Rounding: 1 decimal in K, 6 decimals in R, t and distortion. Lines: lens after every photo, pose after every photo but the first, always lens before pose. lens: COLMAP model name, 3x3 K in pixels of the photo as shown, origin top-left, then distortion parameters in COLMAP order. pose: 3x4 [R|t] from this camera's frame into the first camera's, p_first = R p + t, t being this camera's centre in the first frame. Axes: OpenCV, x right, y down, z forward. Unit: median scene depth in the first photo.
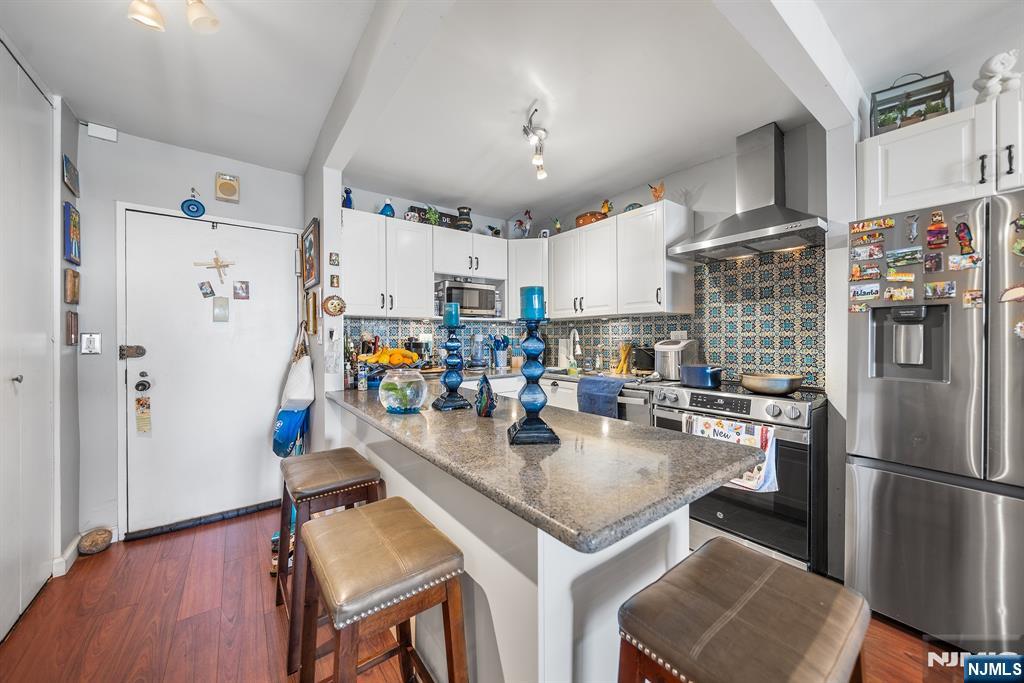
lens RADIAL K [[369.7, 0, 511.5], [0, 369.7, 337.4], [0, 0, 1]] dist [-0.005884, 0.000030]
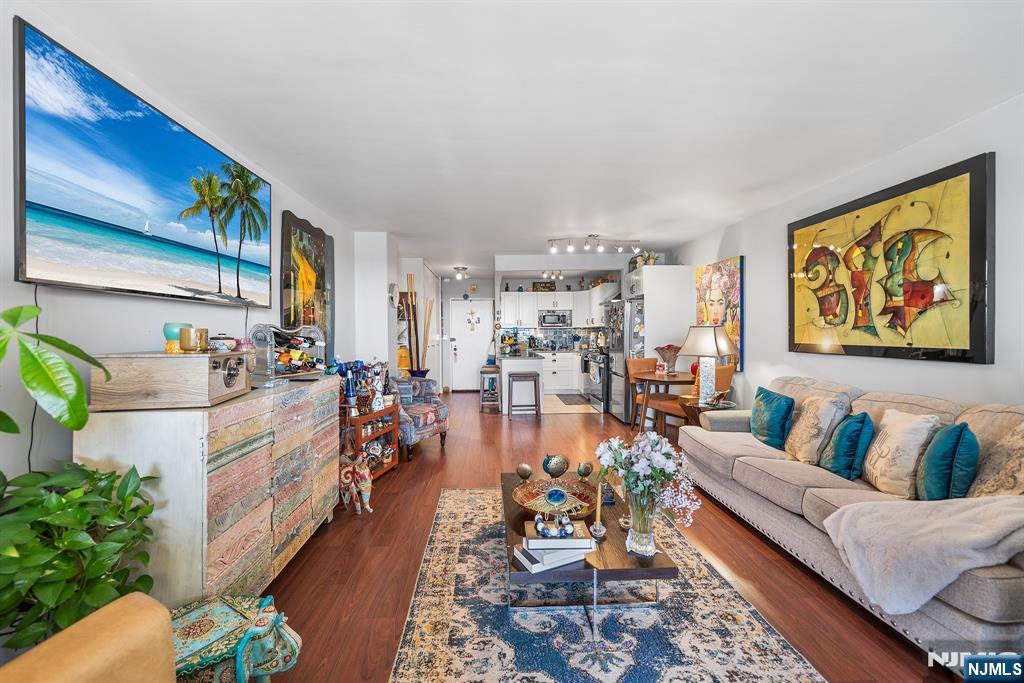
lens RADIAL K [[412.9, 0, 494.3], [0, 412.9, 330.3], [0, 0, 1]] dist [-0.000980, 0.000018]
pose [[0.800139, -0.004513, -0.599798, 1.694407], [0.001646, 0.999984, -0.005328, -0.028815], [0.599812, 0.003275, 0.800134, -1.968150]]
